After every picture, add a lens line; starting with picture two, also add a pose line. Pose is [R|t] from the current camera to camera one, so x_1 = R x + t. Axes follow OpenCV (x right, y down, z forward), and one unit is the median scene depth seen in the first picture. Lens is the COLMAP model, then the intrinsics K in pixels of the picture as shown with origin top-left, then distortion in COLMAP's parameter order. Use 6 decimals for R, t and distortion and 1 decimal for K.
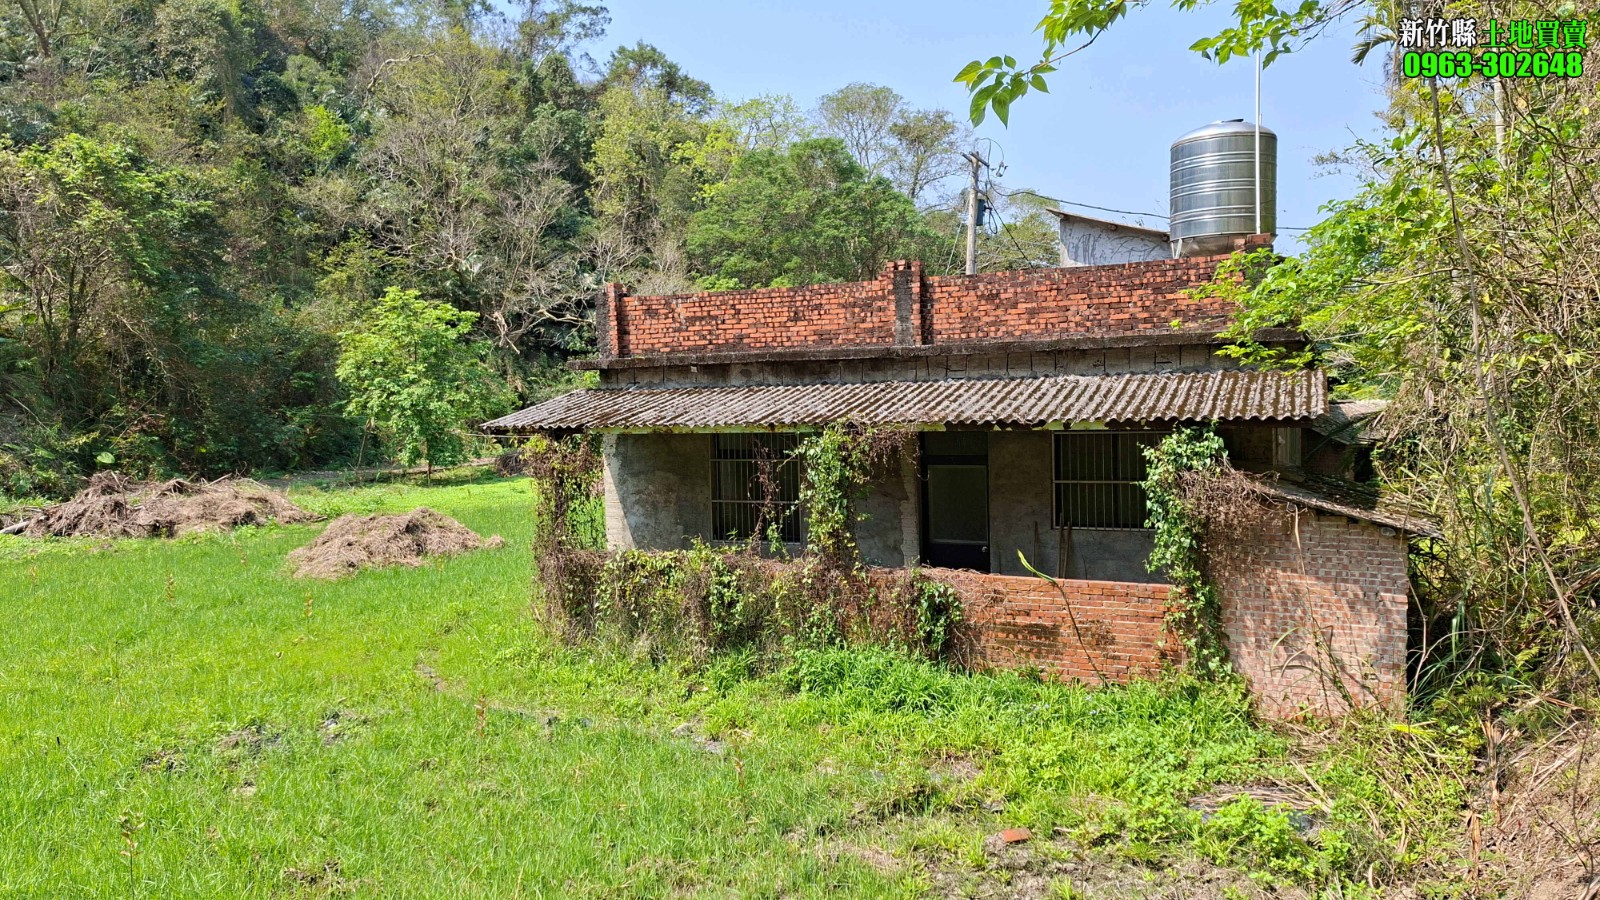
lens RADIAL K [[1114.6, 0, 812.5], [0, 1114.6, 450.8], [0, 0, 1]] dist [0.064977, -0.070756]
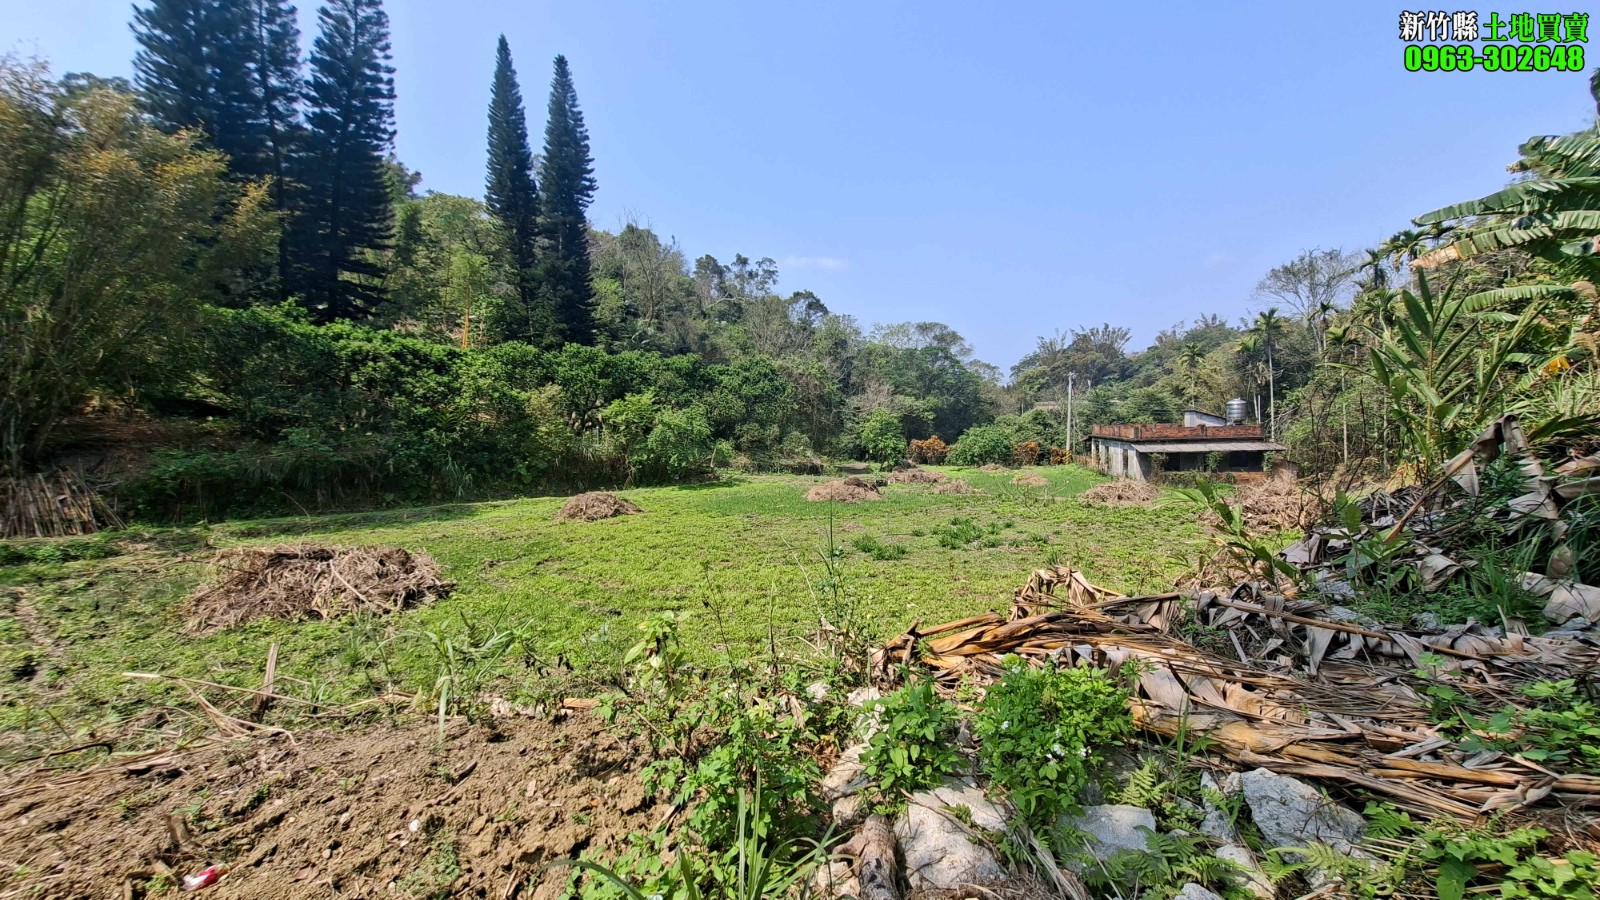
lens RADIAL K [[647.9, 0, 801.7], [0, 647.9, 453.1], [0, 0, 1]] dist [-0.004825, 0.002993]
pose [[0.969204, -0.012139, 0.245959, -1.883051], [0.015820, 0.999790, -0.012996, 0.000179], [-0.245750, 0.016486, 0.969193, -1.218771]]
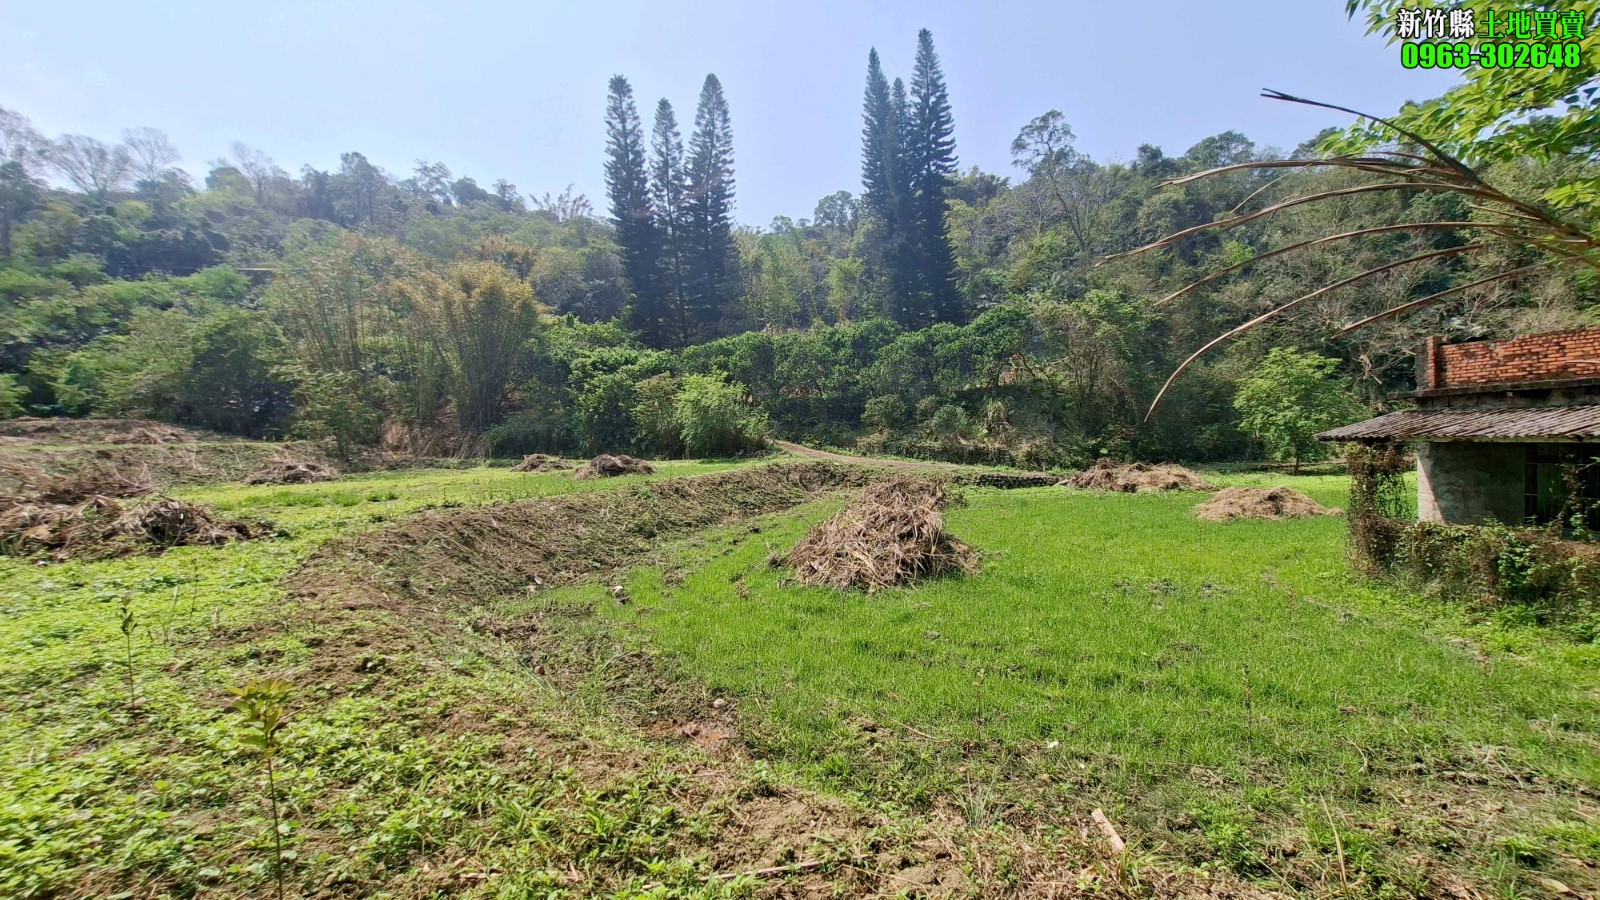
lens RADIAL K [[647.9, 0, 805.1], [0, 647.9, 456.3], [0, 0, 1]] dist [-0.004825, 0.002993]
pose [[0.546688, 0.032226, -0.836716, 0.058943], [-0.023887, 0.999453, 0.022886, 0.002466], [0.836995, 0.007475, 0.547159, -0.091840]]
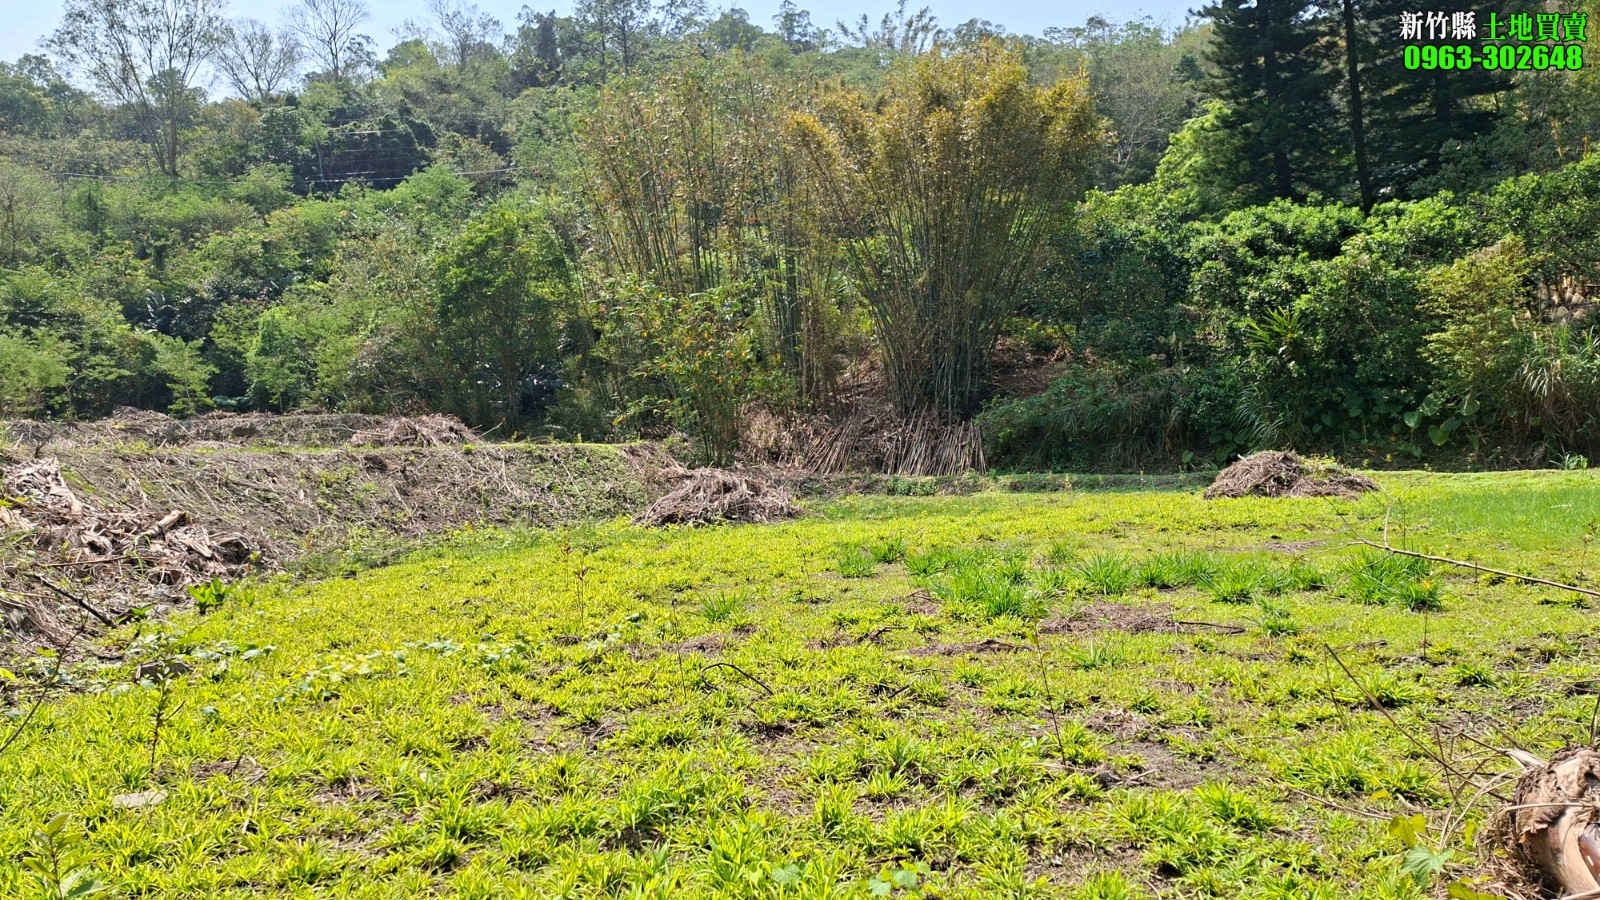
lens RADIAL K [[1114.6, 0, 792.6], [0, 1114.6, 456.3], [0, 0, 1]] dist [0.064977, -0.070756]
pose [[0.213546, 0.003497, -0.976927, -0.726300], [-0.009388, 0.999955, 0.001527, 0.057759], [0.976888, 0.008845, 0.213569, -0.446021]]
